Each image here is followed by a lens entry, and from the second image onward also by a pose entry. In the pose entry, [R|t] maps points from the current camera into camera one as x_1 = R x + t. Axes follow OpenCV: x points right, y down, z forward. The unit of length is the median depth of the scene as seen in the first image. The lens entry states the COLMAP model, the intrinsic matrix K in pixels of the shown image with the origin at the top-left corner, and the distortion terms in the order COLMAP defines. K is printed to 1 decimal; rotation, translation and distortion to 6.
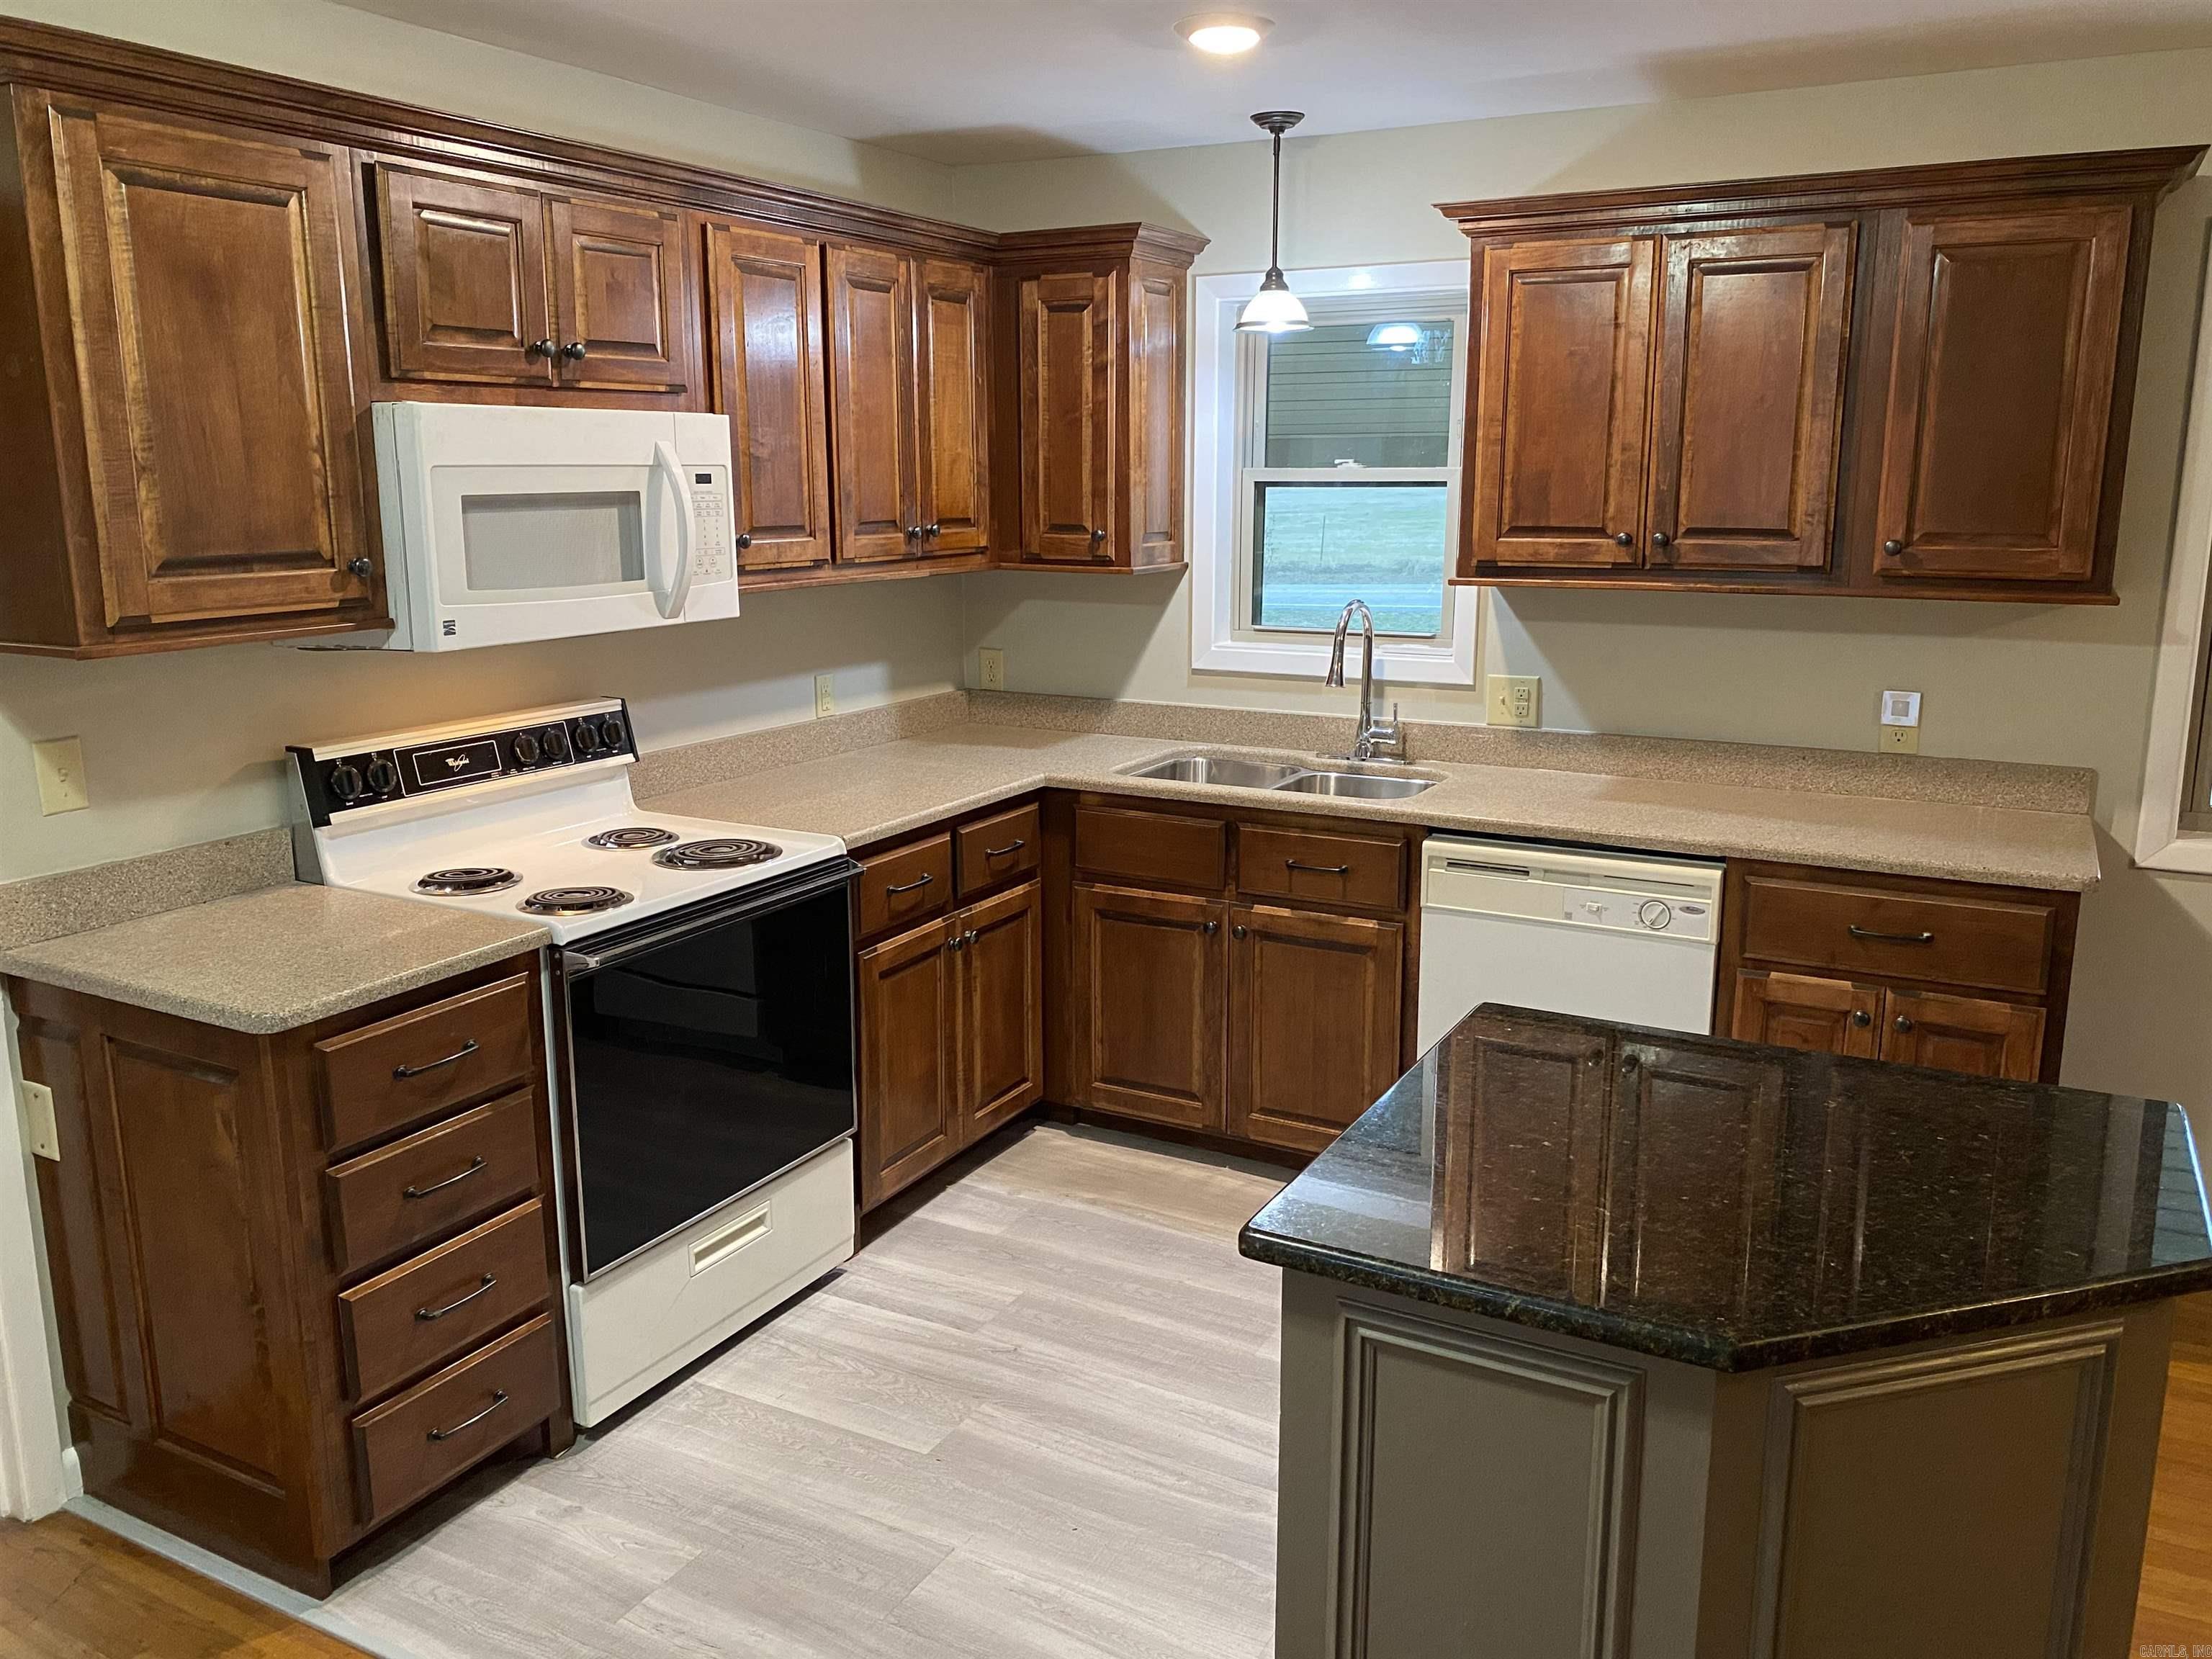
lens RADIAL K [[1679.6, 0, 1108.4], [0, 1679.6, 816.2], [0, 0, 1]] dist [0.045918, -0.062290]
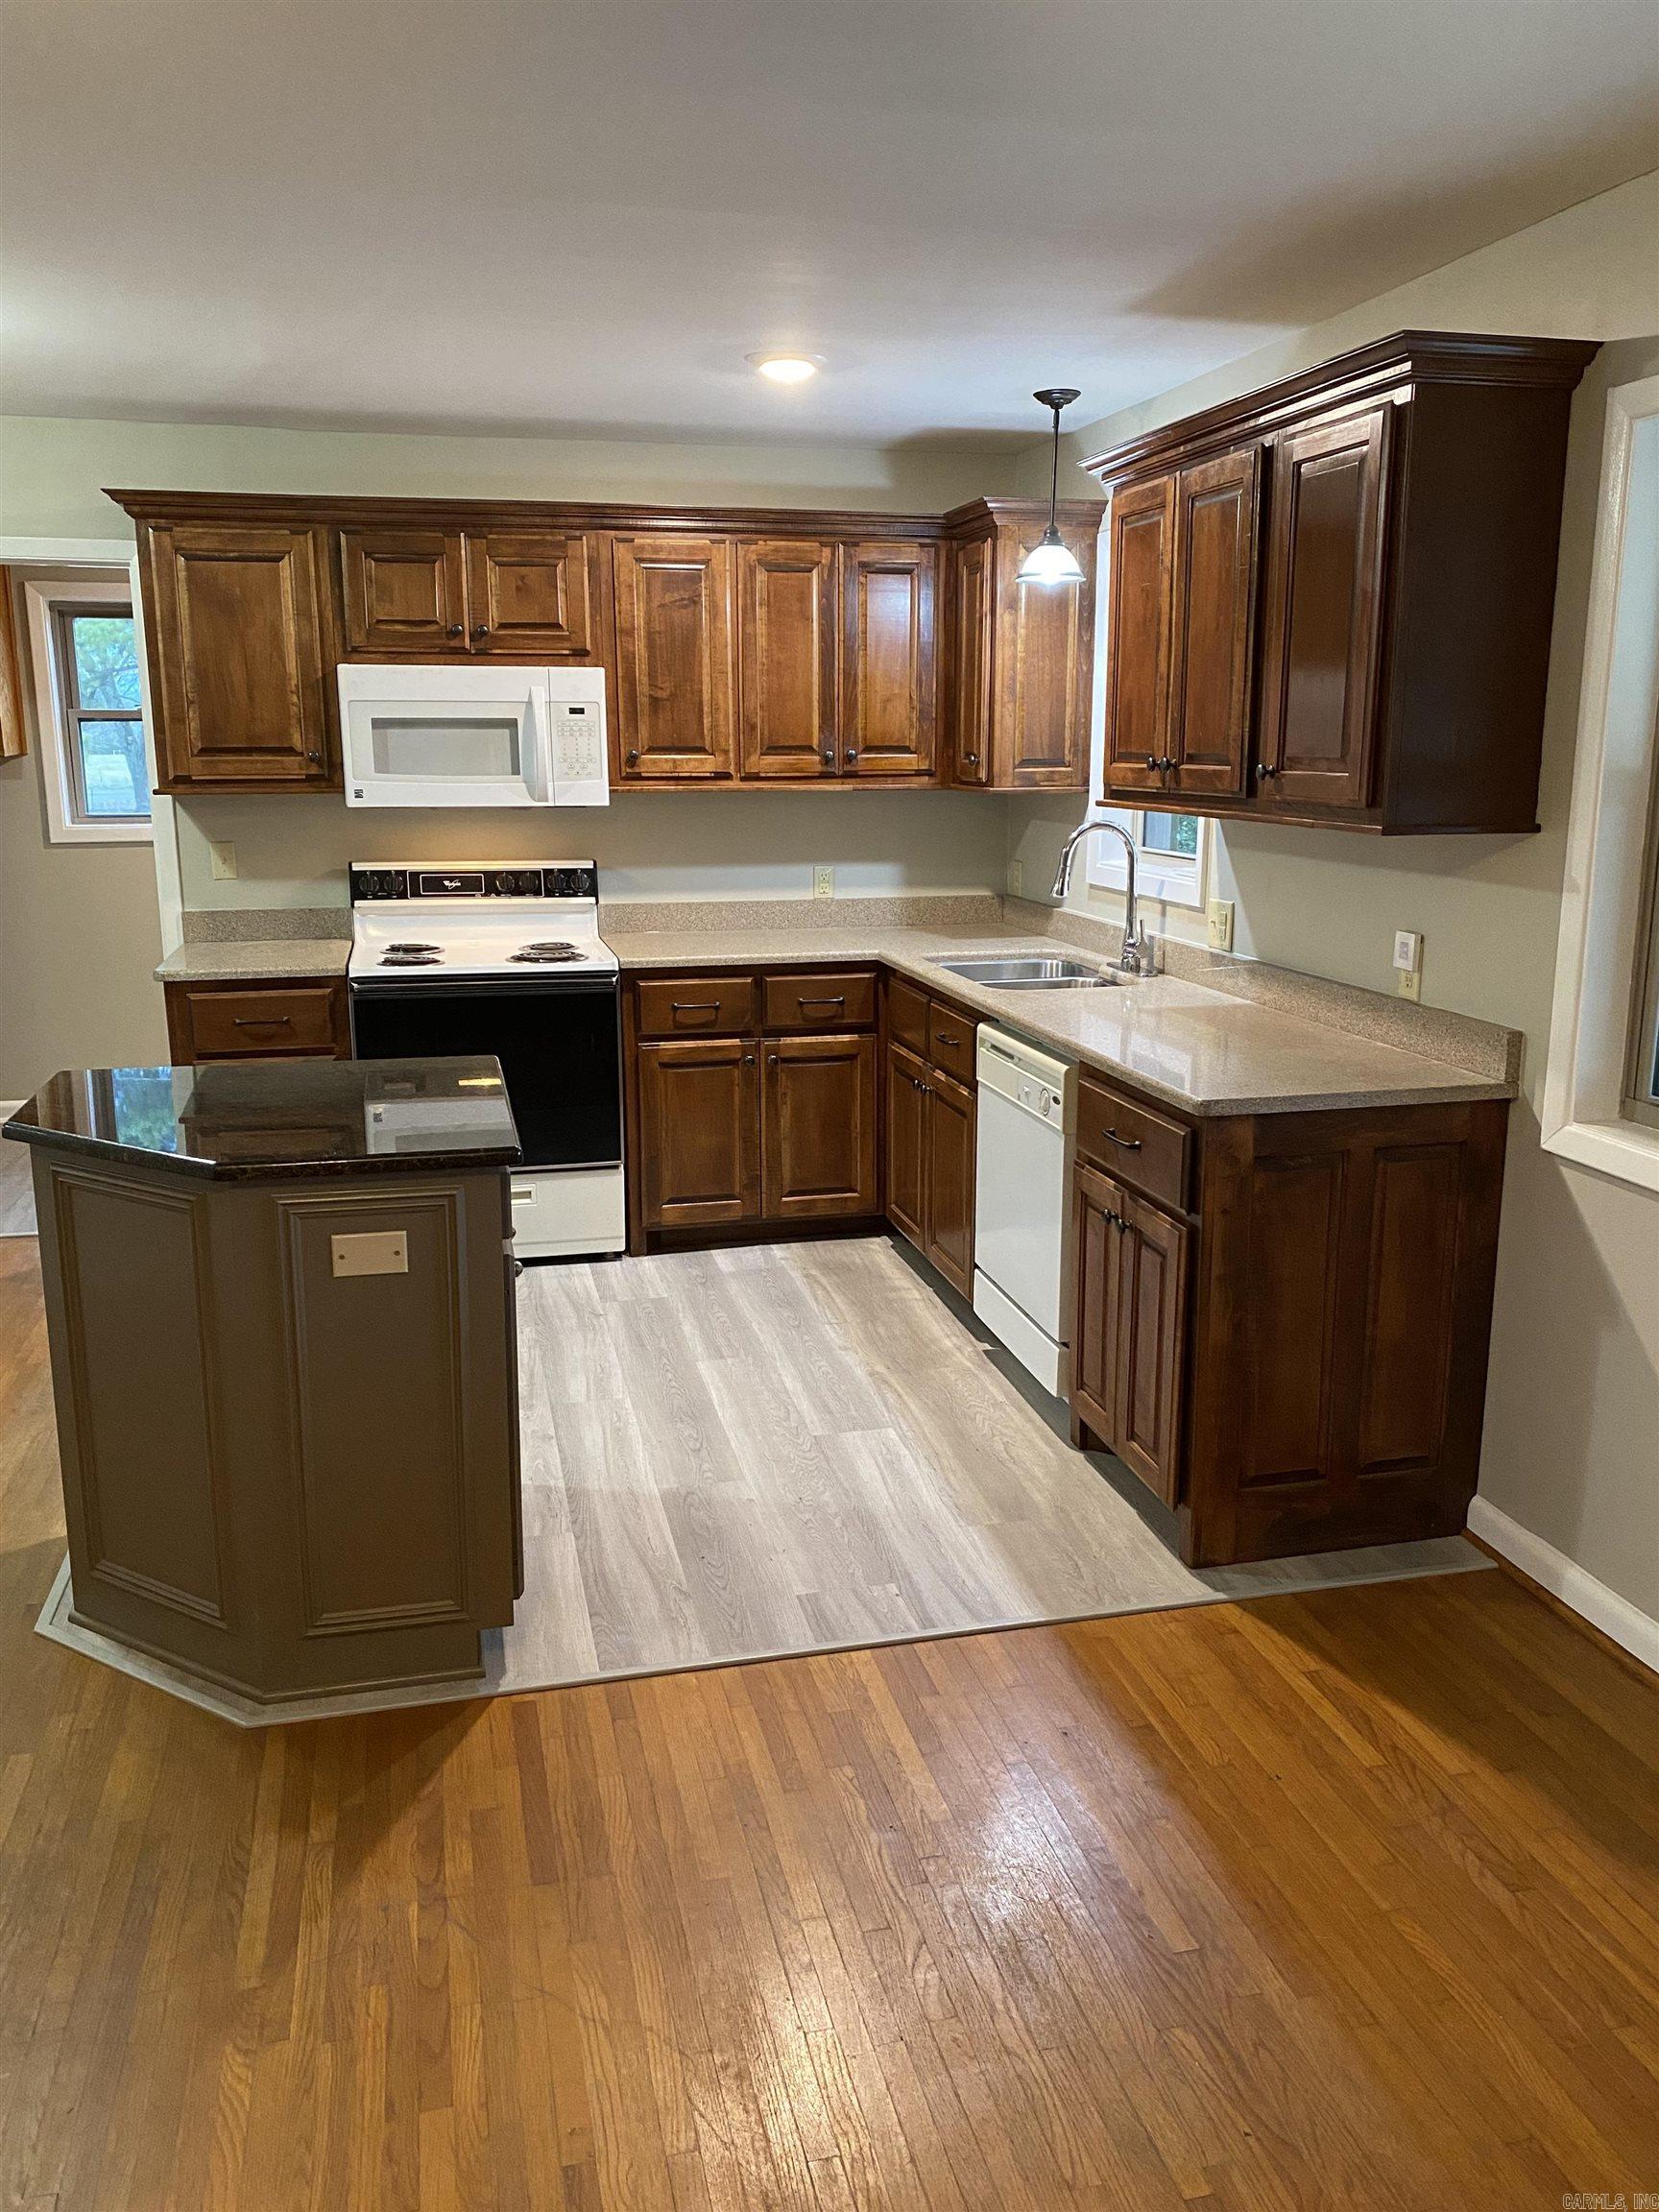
lens RADIAL K [[1679.6, 0, 845.3], [0, 1679.6, 1113.5], [0, 0, 1]] dist [0.045918, -0.062290]
pose [[0.674471, 0.165021, -0.719623, 1.033204], [-0.151242, 0.984912, 0.084103, -0.007246], [0.722644, 0.052112, 0.689253, 0.142714]]
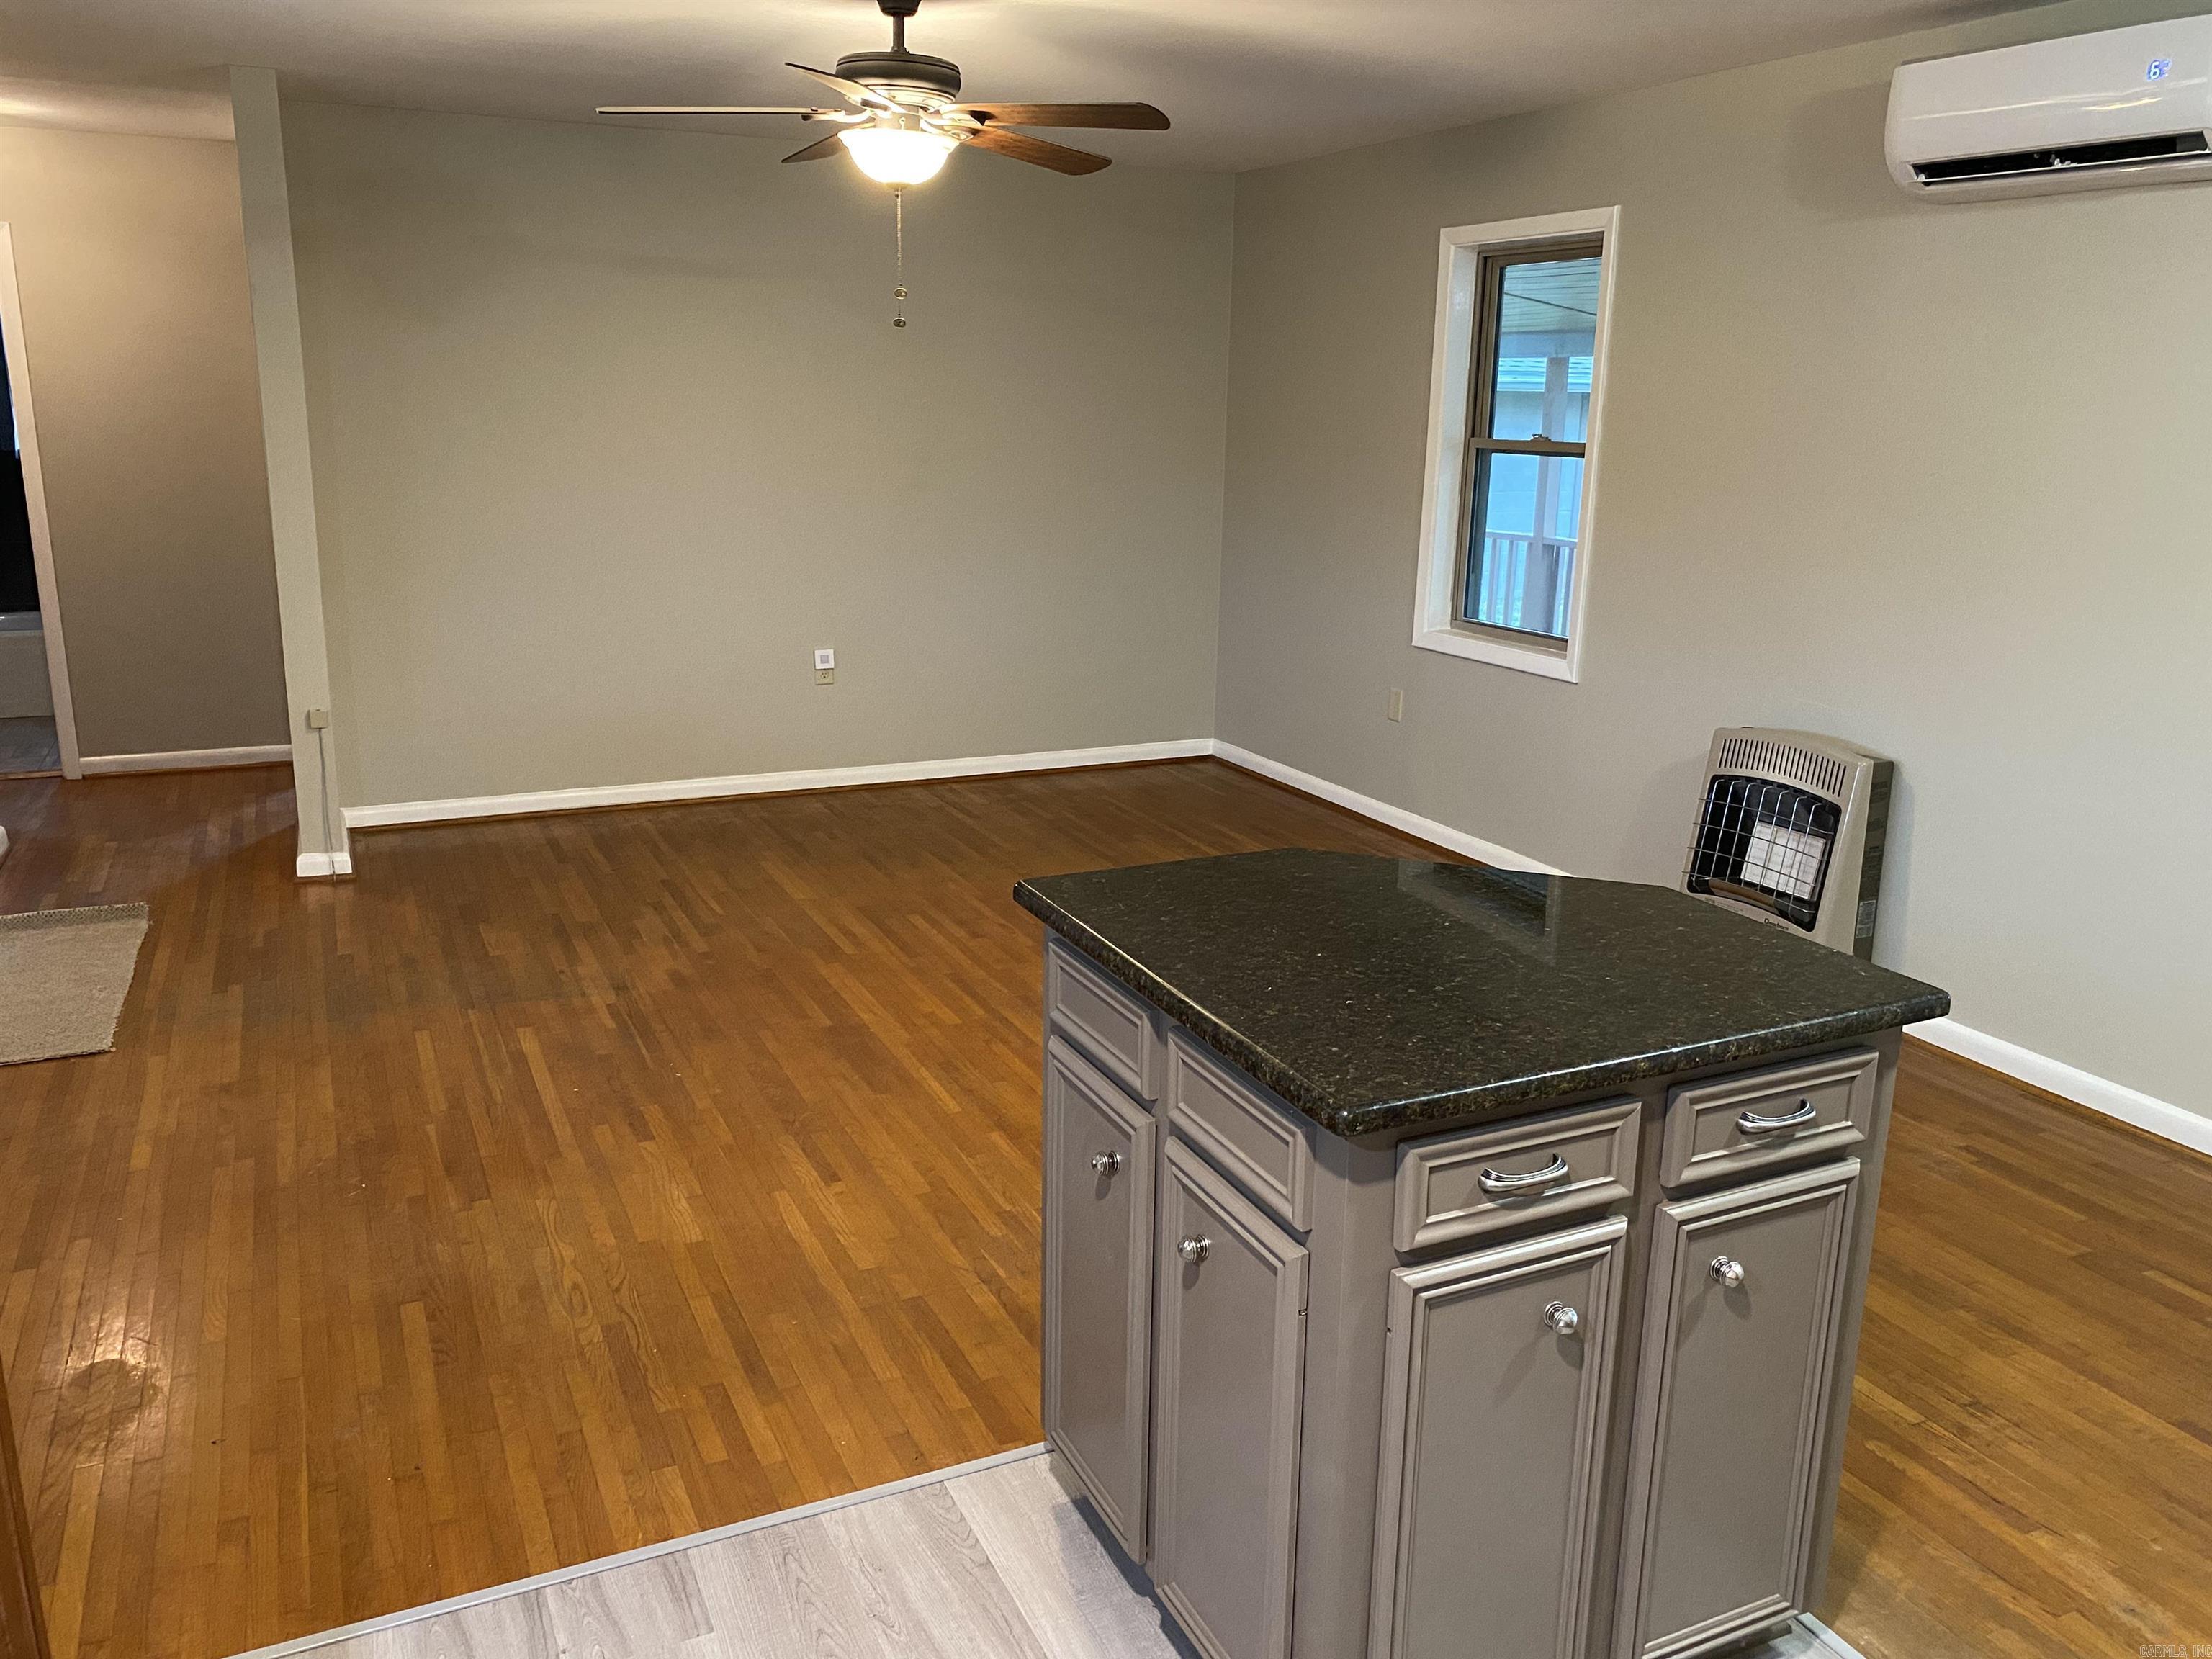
lens RADIAL K [[1679.6, 0, 1107.4], [0, 1679.6, 829.2], [0, 0, 1]] dist [0.045918, -0.062290]
pose [[-0.807500, -0.161330, 0.567376, -0.048175], [0.103426, 0.908246, 0.405452, -0.194193], [-0.580729, 0.386084, -0.716724, 1.033377]]
